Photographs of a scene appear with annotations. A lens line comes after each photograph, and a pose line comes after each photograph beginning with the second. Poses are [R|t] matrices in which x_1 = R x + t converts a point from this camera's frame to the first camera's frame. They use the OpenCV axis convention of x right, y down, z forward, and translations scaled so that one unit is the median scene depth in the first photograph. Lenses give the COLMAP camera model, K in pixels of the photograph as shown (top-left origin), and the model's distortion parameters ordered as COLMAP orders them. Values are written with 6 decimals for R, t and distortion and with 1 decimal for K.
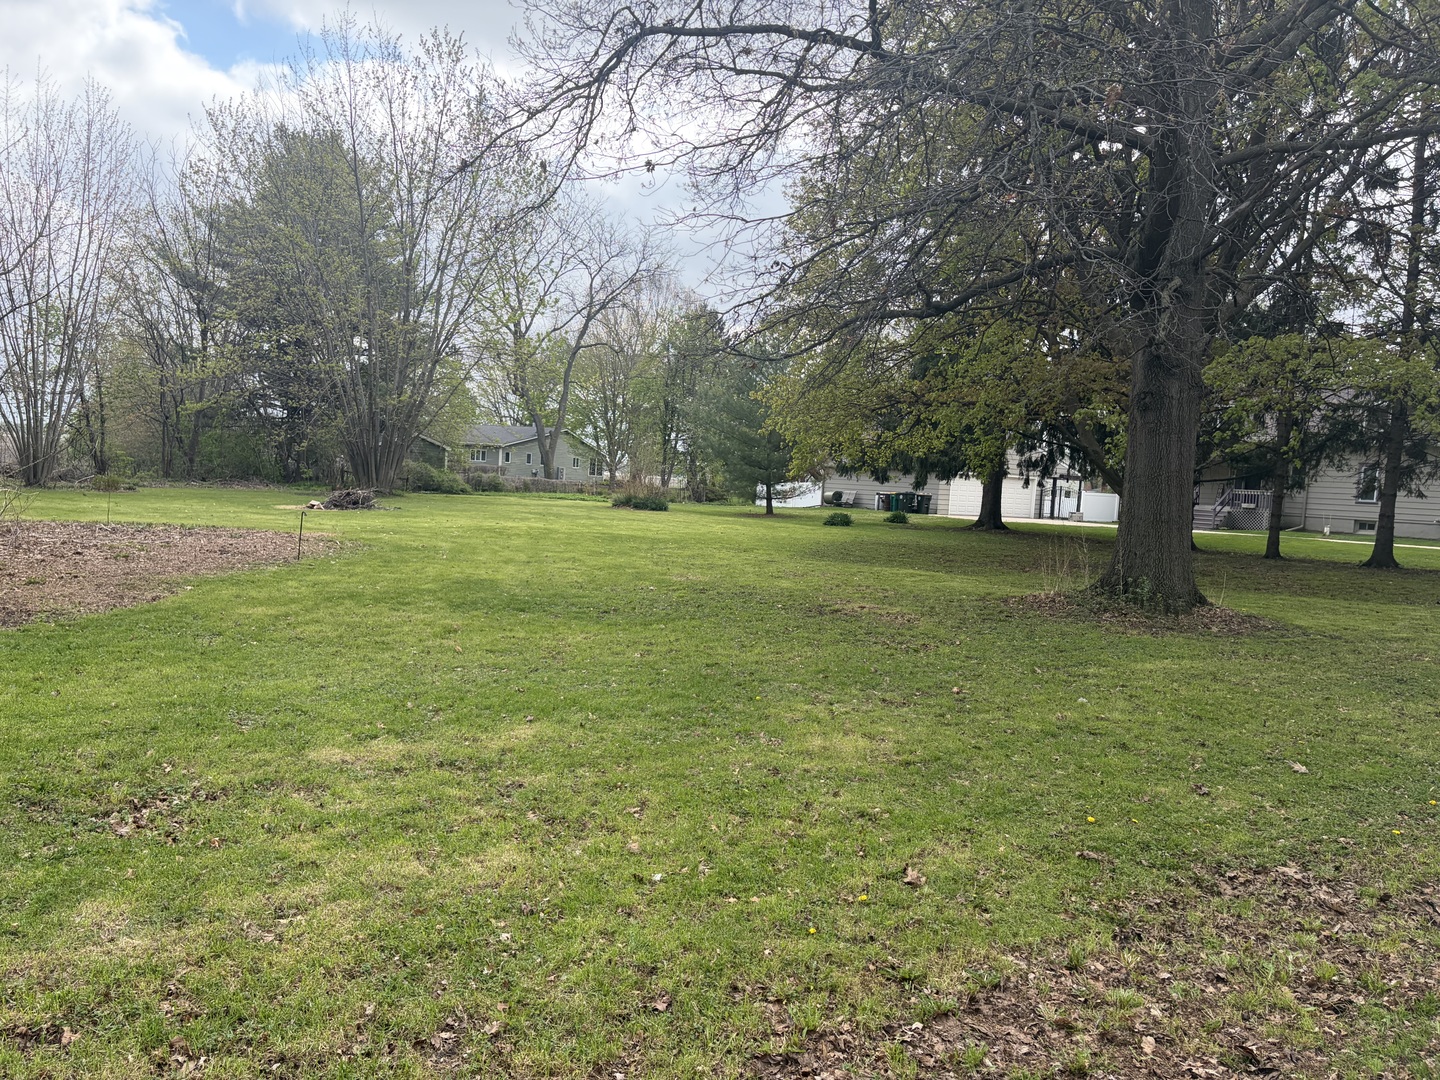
lens RADIAL K [[1072.6, 0, 709.3], [0, 1072.6, 554.2], [0, 0, 1]] dist [0.058605, -0.084041]
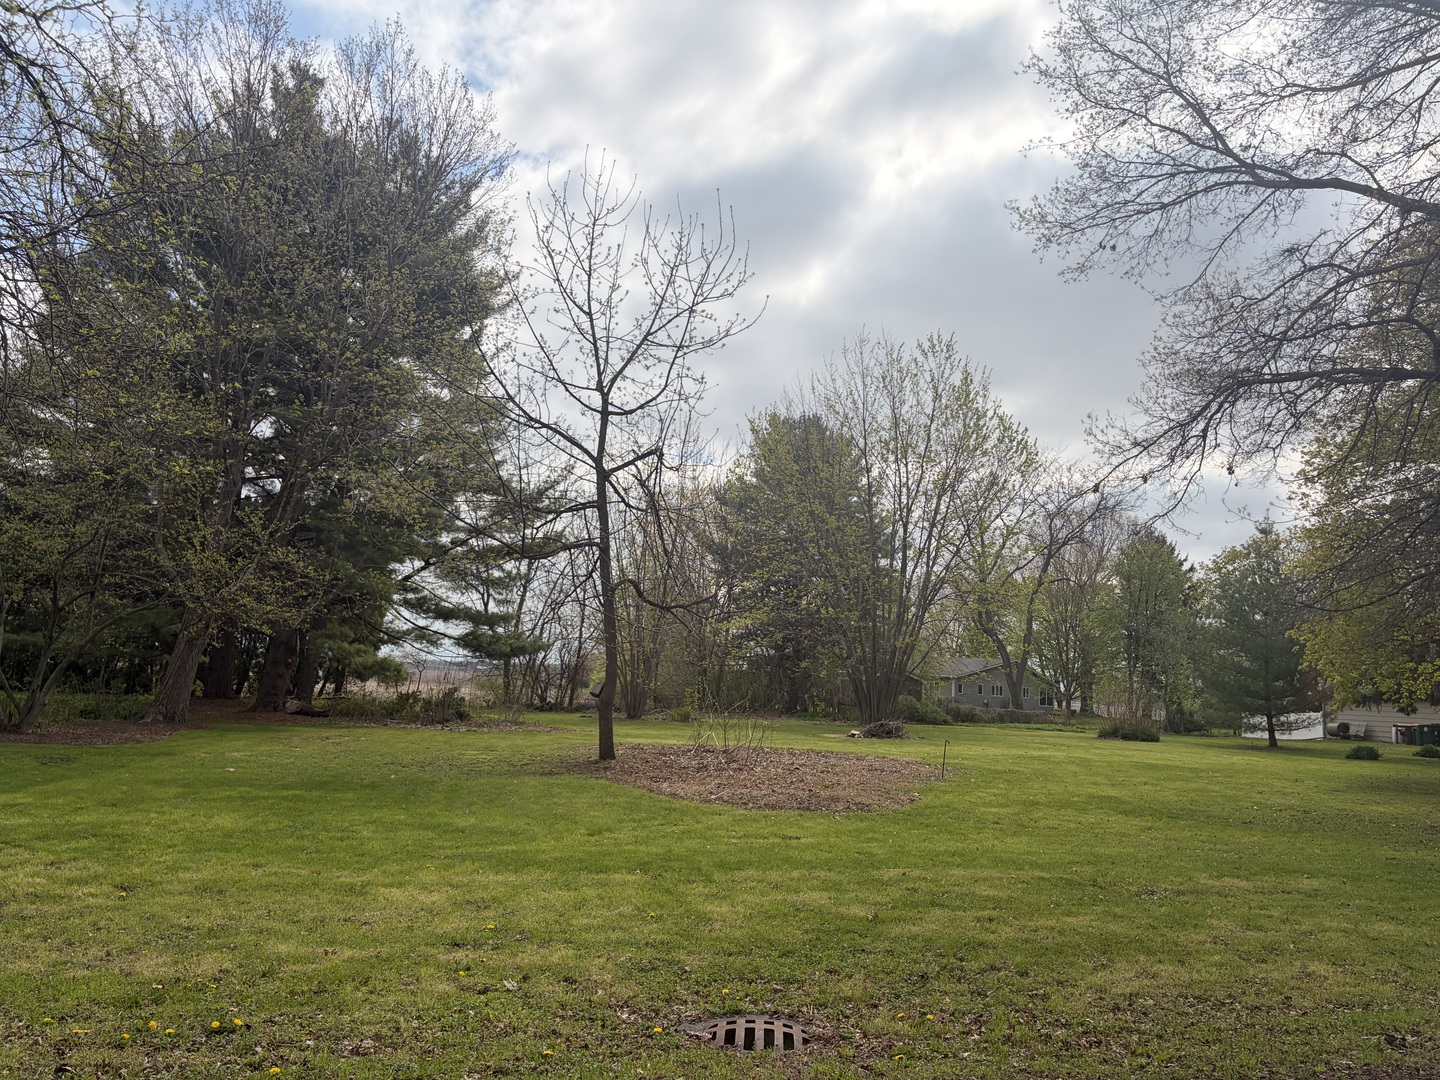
lens RADIAL K [[1072.6, 0, 709.3], [0, 1072.6, 554.2], [0, 0, 1]] dist [0.058605, -0.084041]
pose [[0.929961, -0.056477, -0.363295, -0.058449], [-0.021100, 0.978304, -0.206096, 0.005725], [0.367053, 0.199327, 0.908593, -0.129782]]
